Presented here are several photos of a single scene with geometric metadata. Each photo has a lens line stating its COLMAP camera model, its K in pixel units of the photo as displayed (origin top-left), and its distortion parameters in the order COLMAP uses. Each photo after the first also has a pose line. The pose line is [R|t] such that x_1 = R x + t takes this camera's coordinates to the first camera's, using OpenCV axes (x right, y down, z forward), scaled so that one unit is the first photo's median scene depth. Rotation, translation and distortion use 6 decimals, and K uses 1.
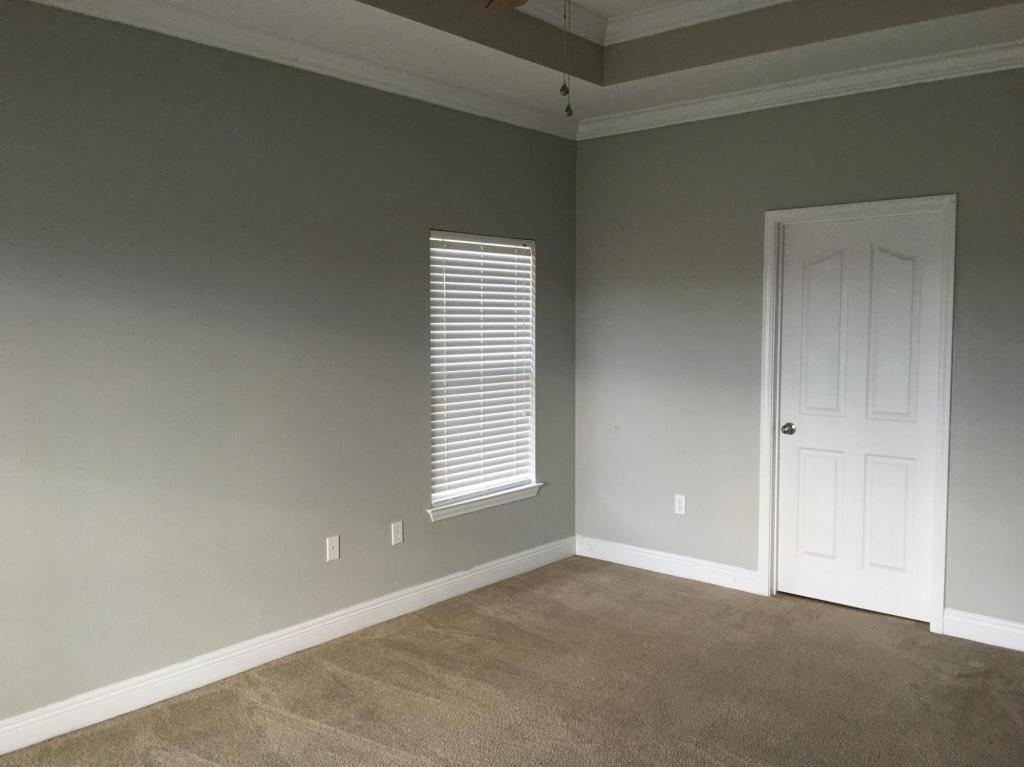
lens RADIAL K [[896.8, 0, 512.0], [0, 896.8, 383.5], [0, 0, 1]] dist [0.000668, 0.001059]
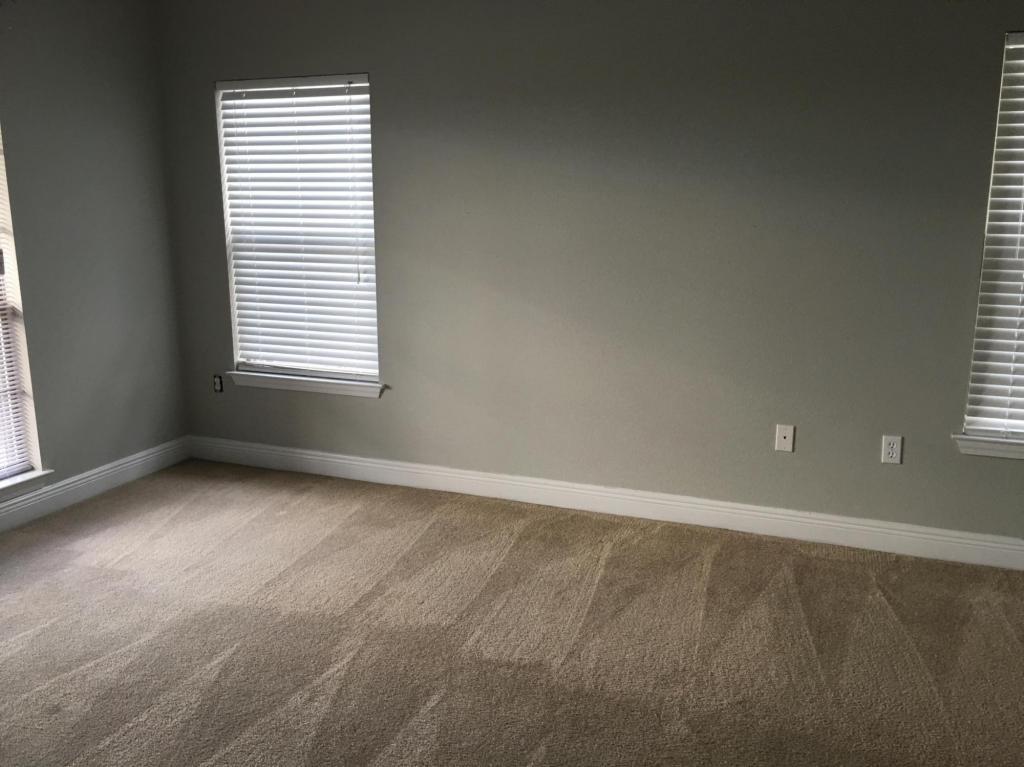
lens RADIAL K [[883.3, 0, 512.0], [0, 883.3, 383.5], [0, 0, 1]] dist [0.076990, -0.006473]
pose [[0.303483, 0.204260, -0.930686, 0.566636], [-0.066244, 0.978912, 0.193243, -0.023310], [0.950531, 0.003006, 0.310614, 0.504424]]
